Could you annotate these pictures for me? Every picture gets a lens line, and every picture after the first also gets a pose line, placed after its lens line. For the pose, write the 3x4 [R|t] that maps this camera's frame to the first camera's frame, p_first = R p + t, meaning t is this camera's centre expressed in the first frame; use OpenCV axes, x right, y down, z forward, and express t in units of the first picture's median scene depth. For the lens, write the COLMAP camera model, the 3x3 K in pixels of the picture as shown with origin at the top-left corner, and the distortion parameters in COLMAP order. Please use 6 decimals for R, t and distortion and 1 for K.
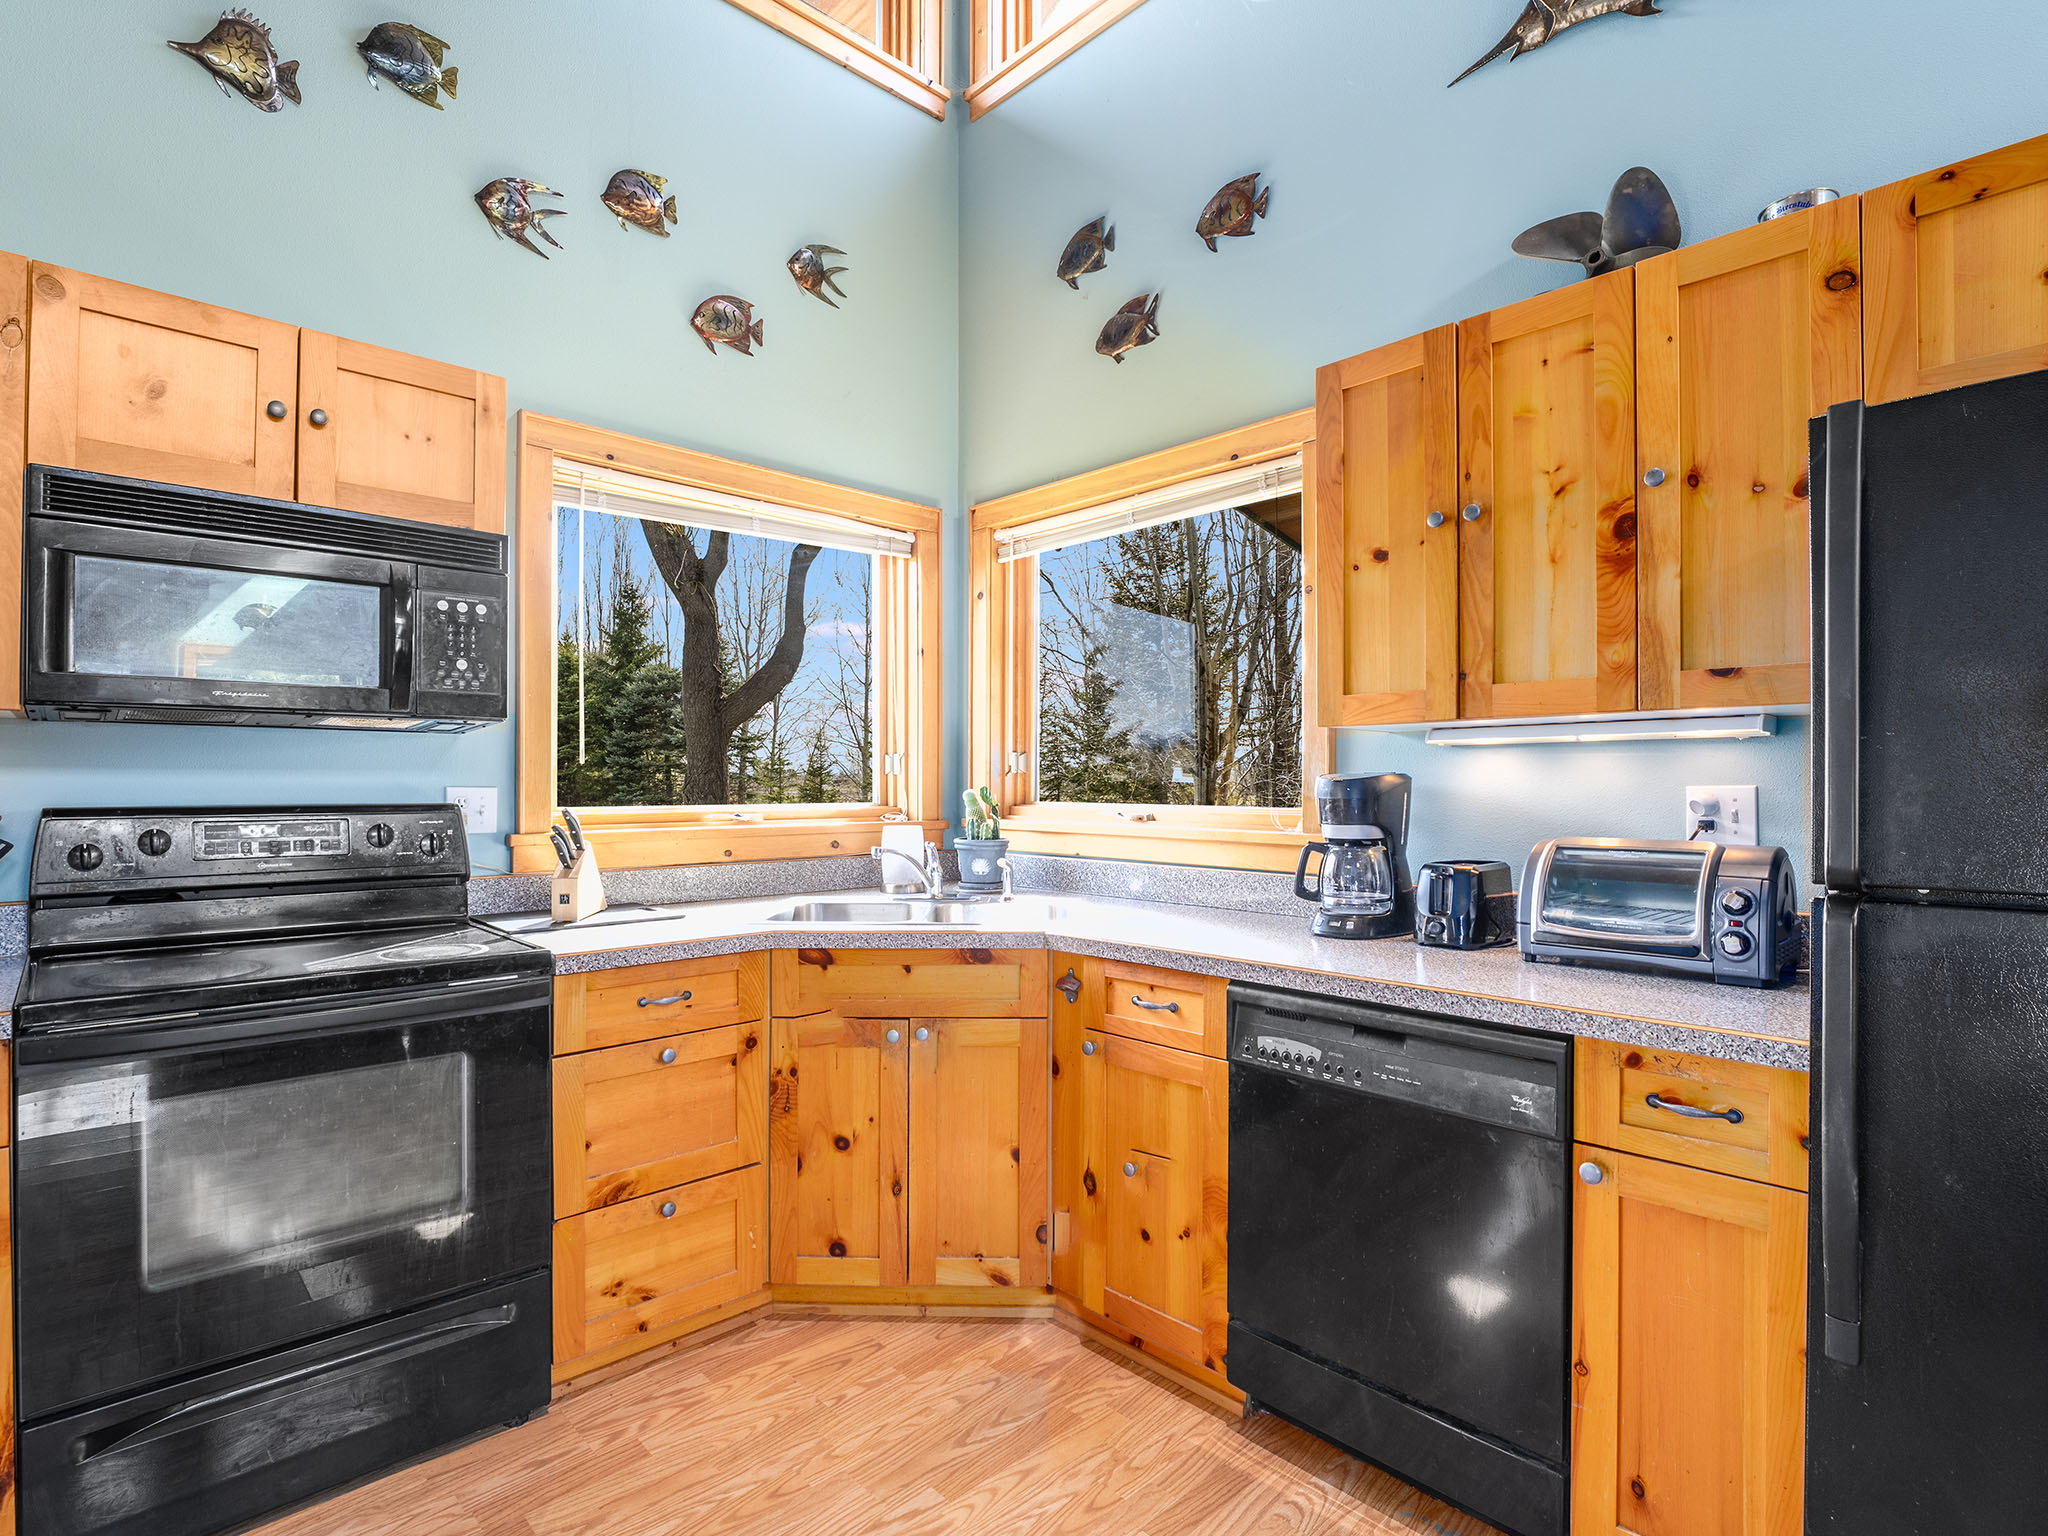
lens RADIAL K [[1012.7, 0, 1020.6], [0, 1012.7, 774.0], [0, 0, 1]] dist [-0.028789, 0.000206]
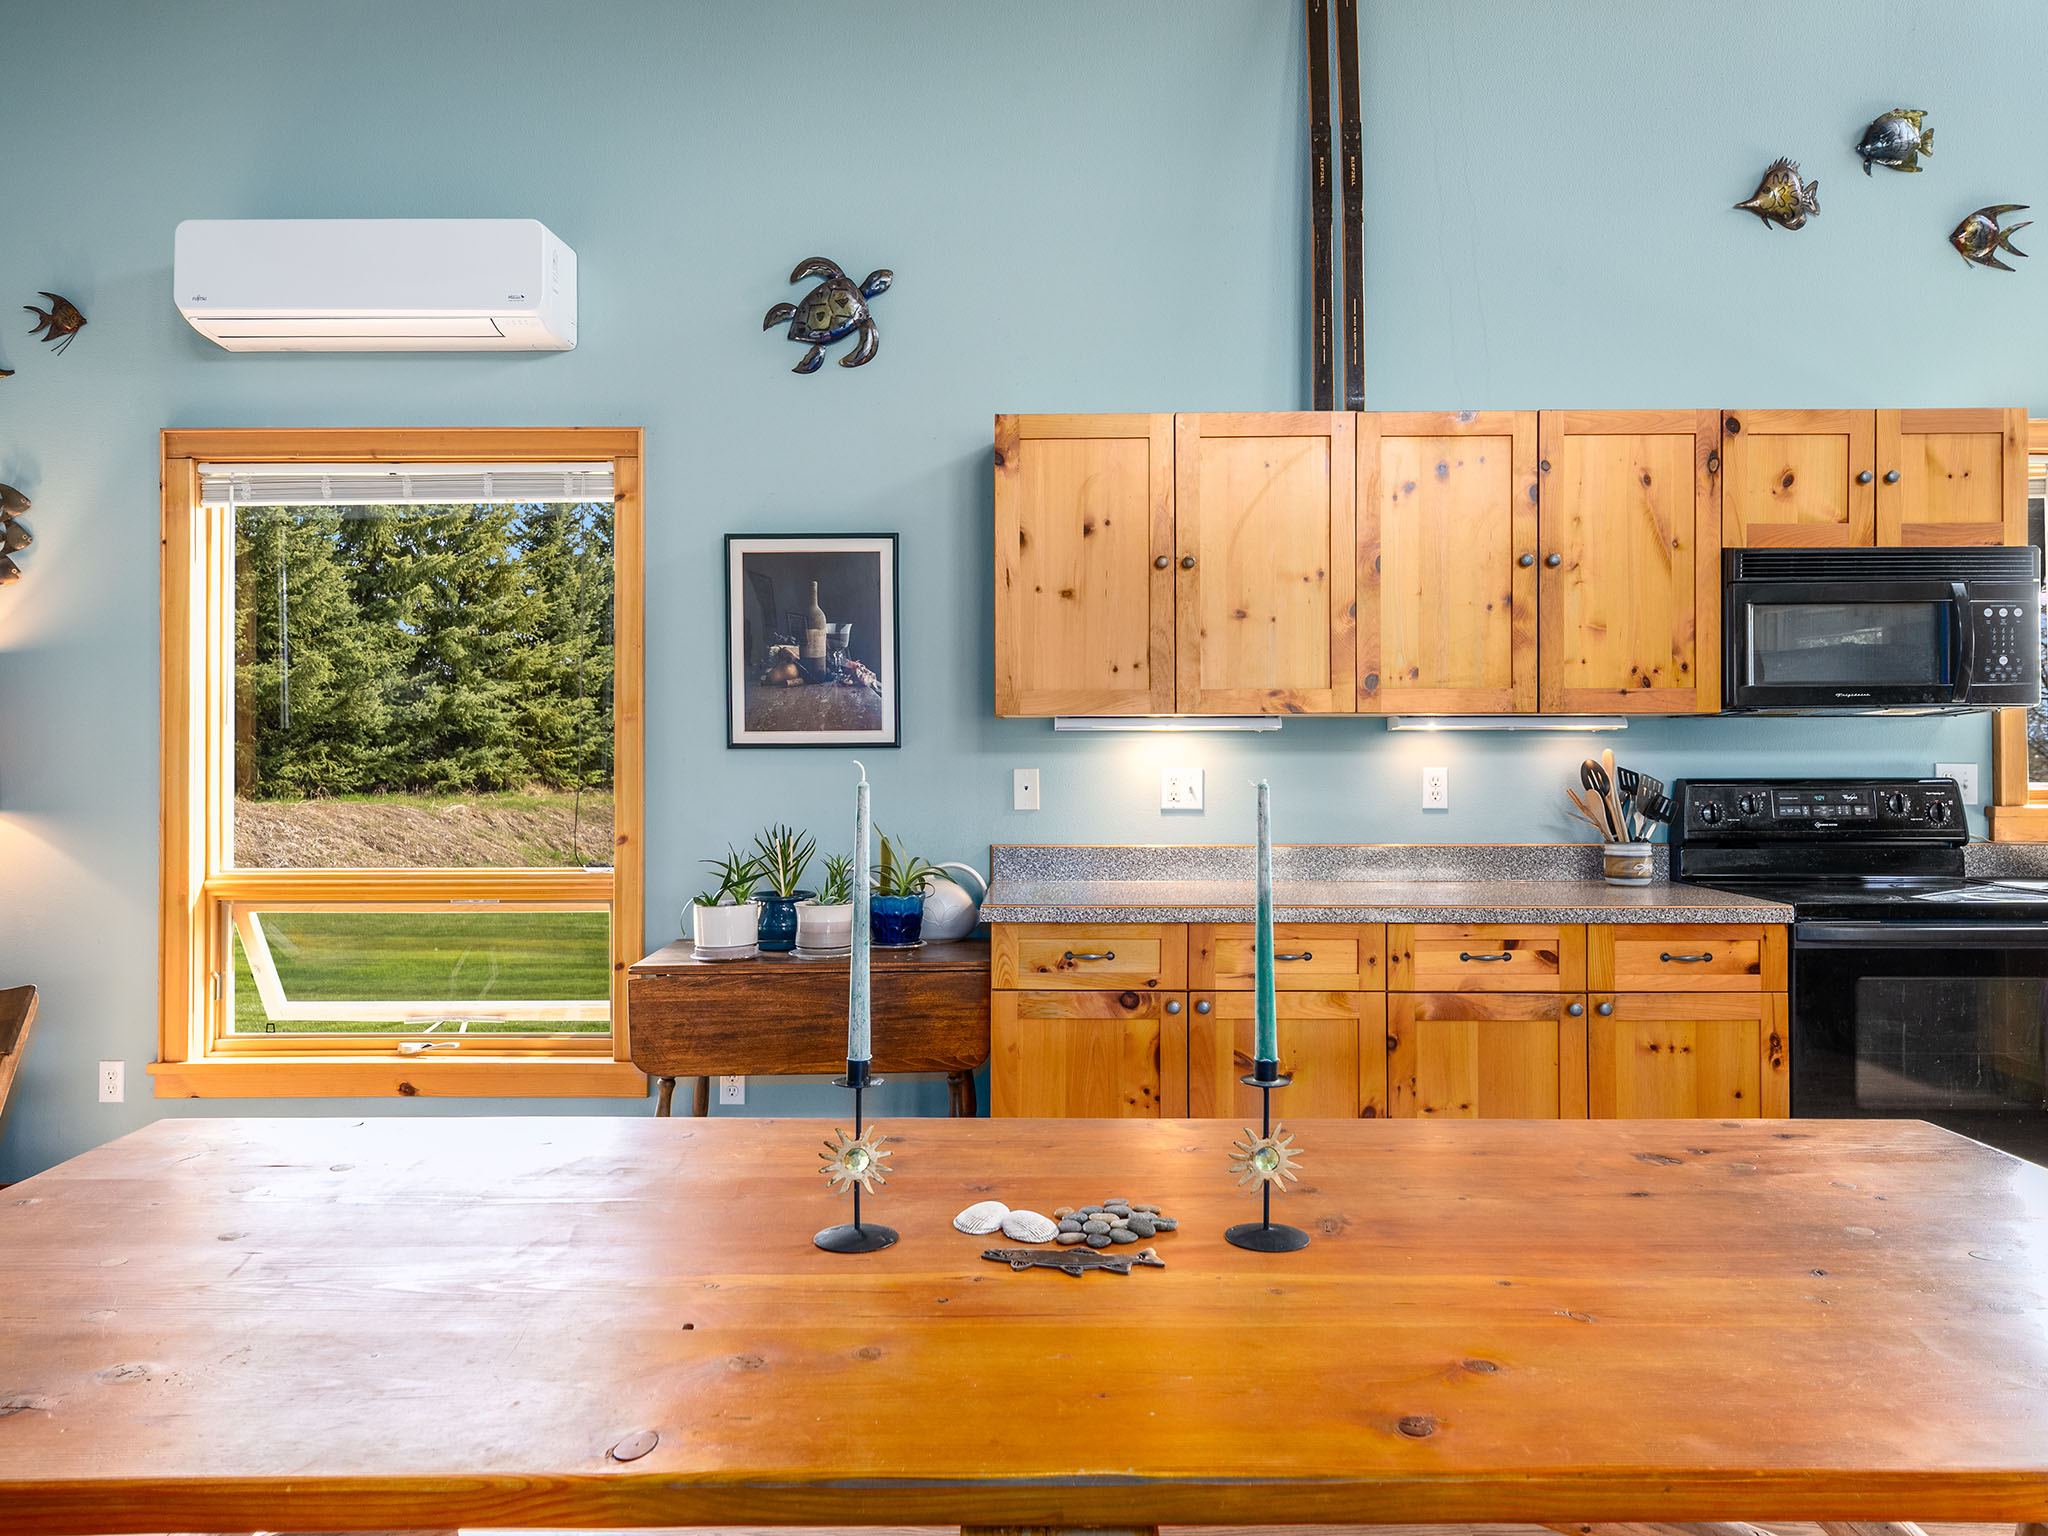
lens RADIAL K [[1395.7, 0, 1024.7], [0, 1395.7, 755.2], [0, 0, 1]] dist [0.009580, -0.032283]
pose [[0.715349, -0.005573, -0.698745, -0.228189], [0.009720, 0.999951, 0.001976, -0.011419], [0.698700, -0.008205, 0.715368, -0.947252]]
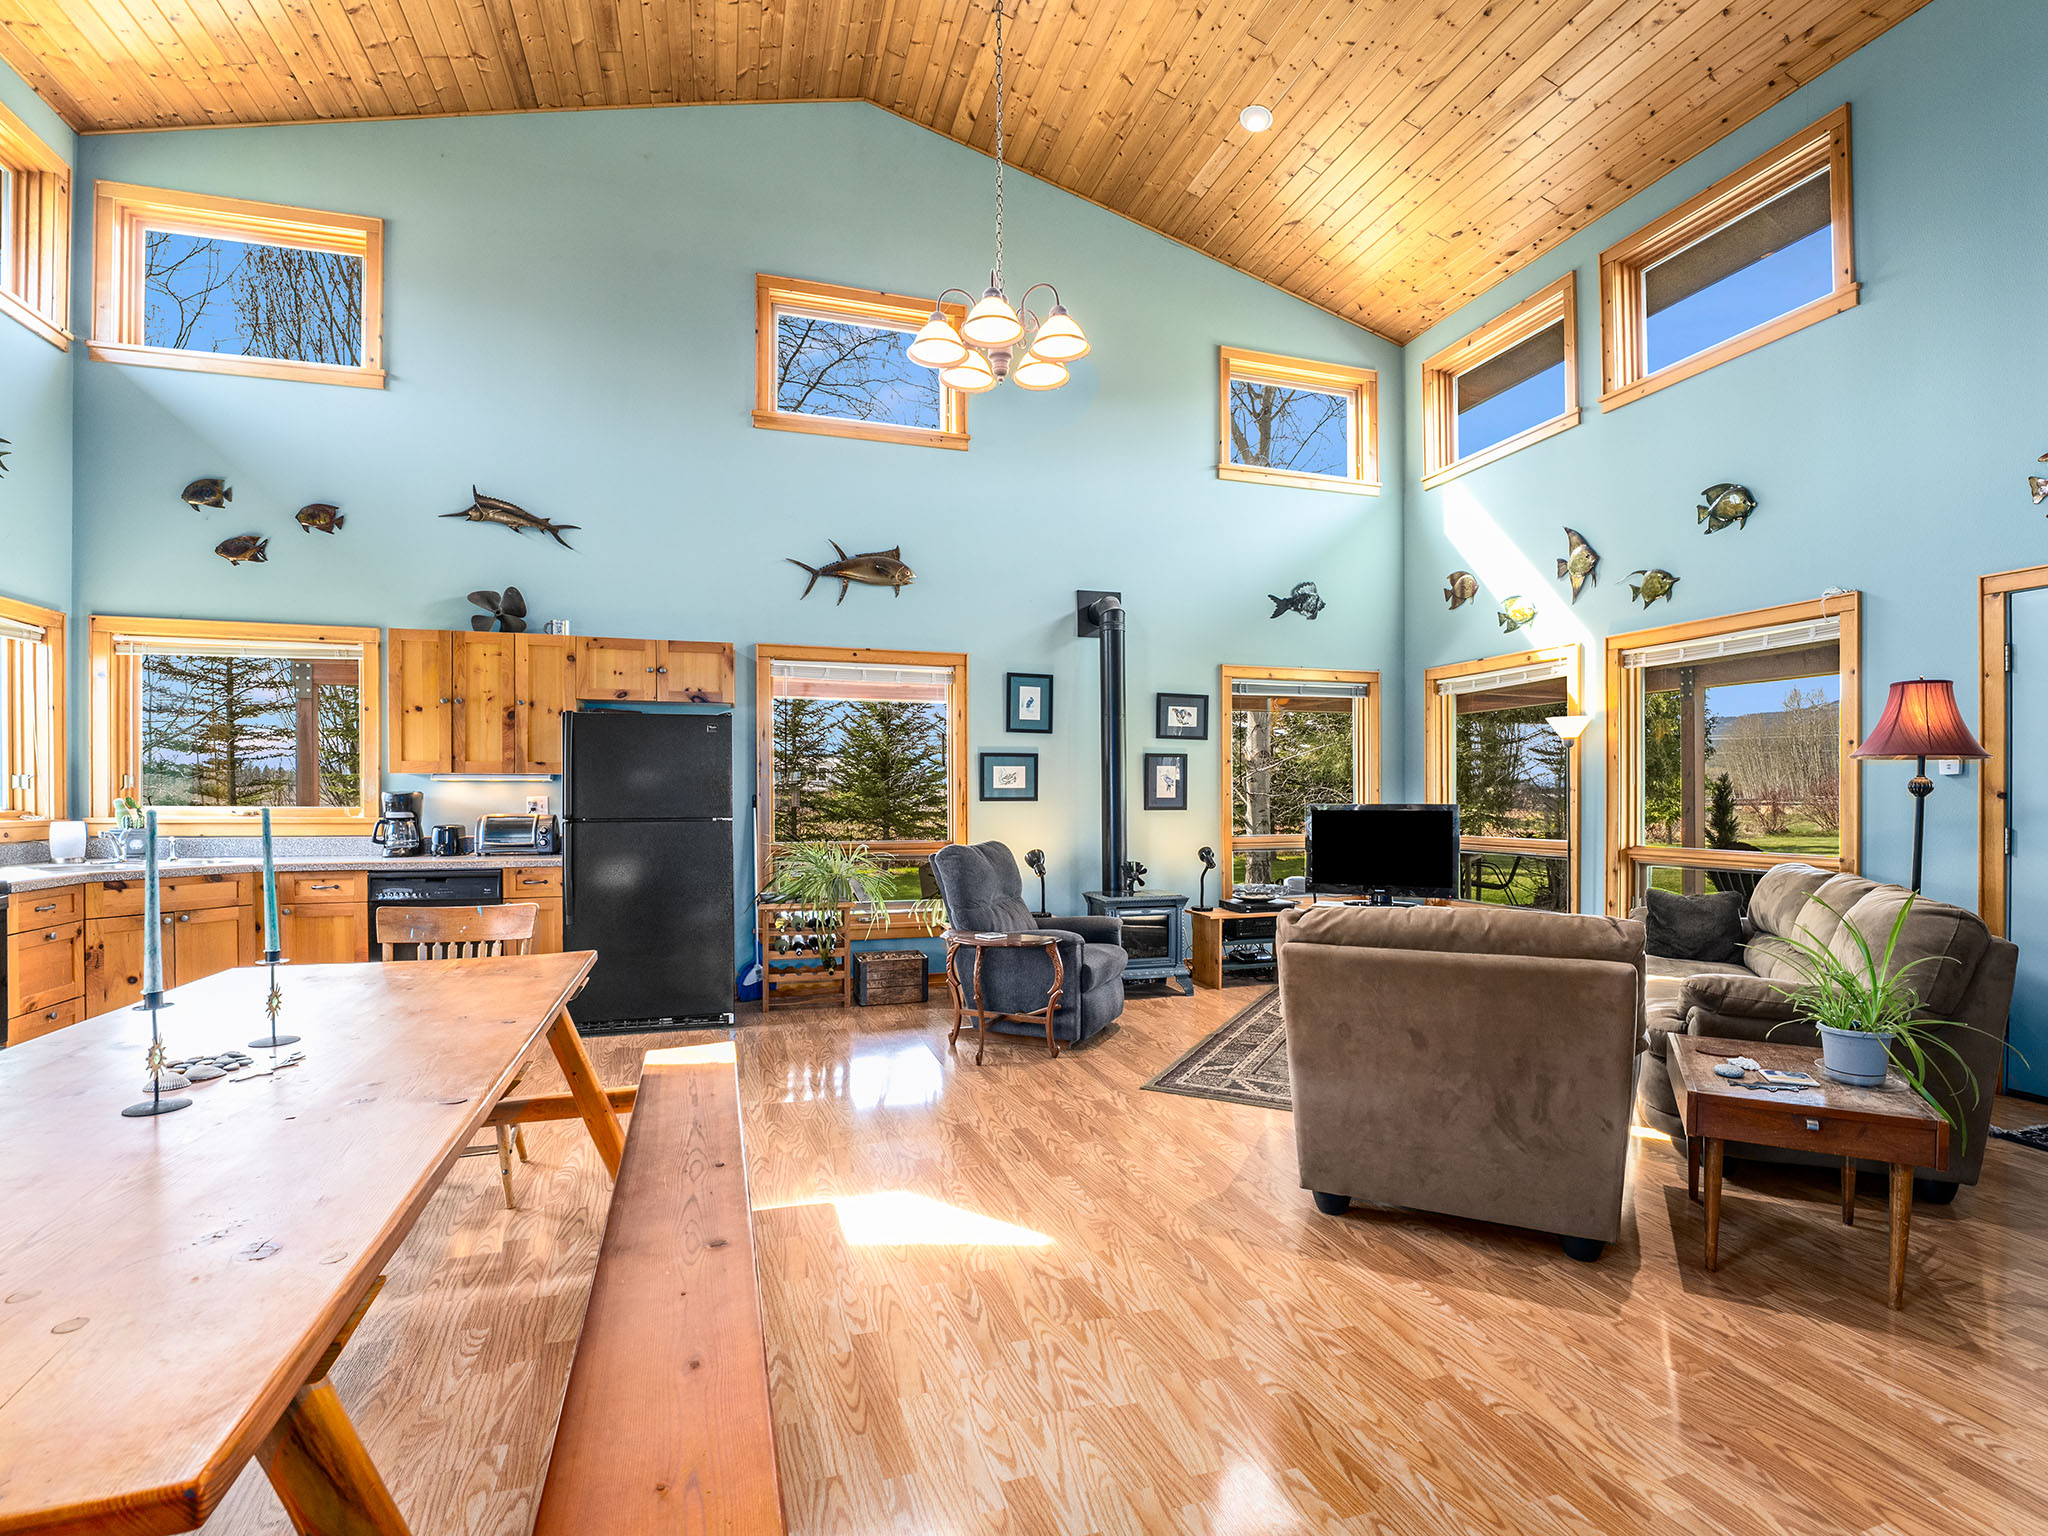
lens RADIAL K [[950.1, 0, 1033.0], [0, 950.1, 791.6], [0, 0, 1]] dist [-0.027845, 0.000358]
pose [[0.427058, 0.002292, 0.904221, -1.089752], [-0.006257, 0.999980, 0.000420, -0.010921], [-0.904203, -0.005838, 0.427064, -1.392107]]
